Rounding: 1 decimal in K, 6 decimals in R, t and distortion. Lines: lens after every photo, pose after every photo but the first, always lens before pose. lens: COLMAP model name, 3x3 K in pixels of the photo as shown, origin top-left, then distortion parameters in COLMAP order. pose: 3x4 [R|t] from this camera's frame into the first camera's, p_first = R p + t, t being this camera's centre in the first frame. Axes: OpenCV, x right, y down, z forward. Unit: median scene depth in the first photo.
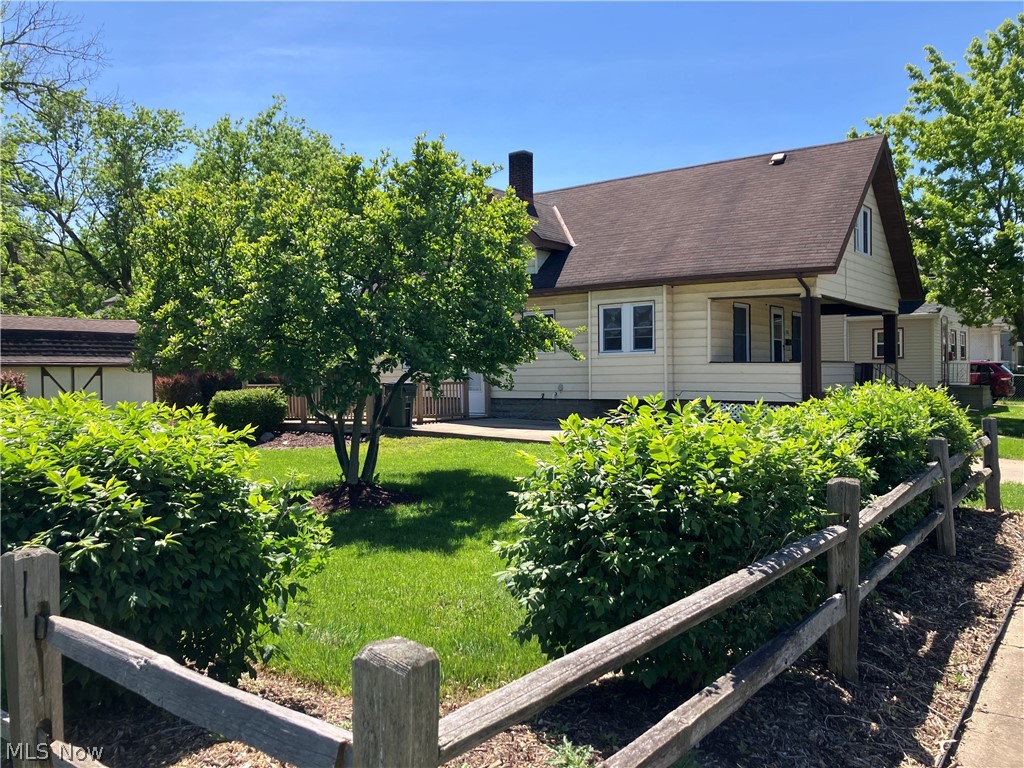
lens RADIAL K [[811.6, 0, 509.6], [0, 811.6, 382.7], [0, 0, 1]] dist [0.007092, -0.009925]
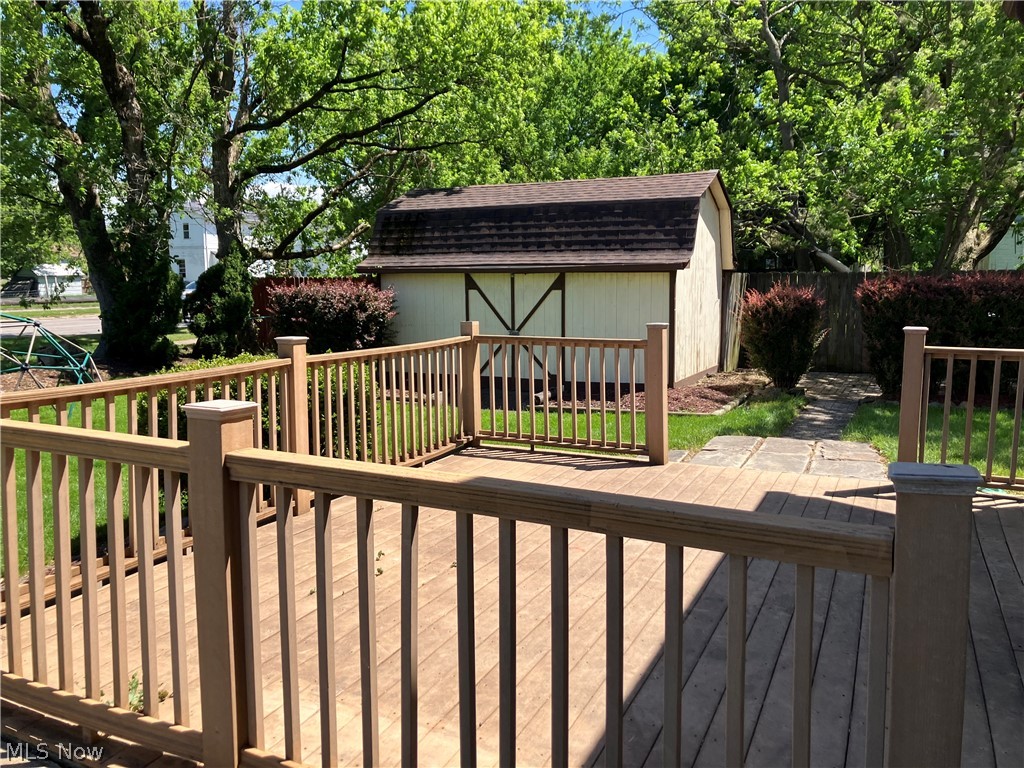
lens RADIAL K [[811.6, 0, 510.9], [0, 811.6, 385.9], [0, 0, 1]] dist [0.007092, -0.009925]
pose [[0.209787, 0.140362, -0.967620, -0.012404], [-0.006119, 0.989811, 0.142255, -0.021715], [0.977728, -0.023922, 0.208509, 0.884229]]
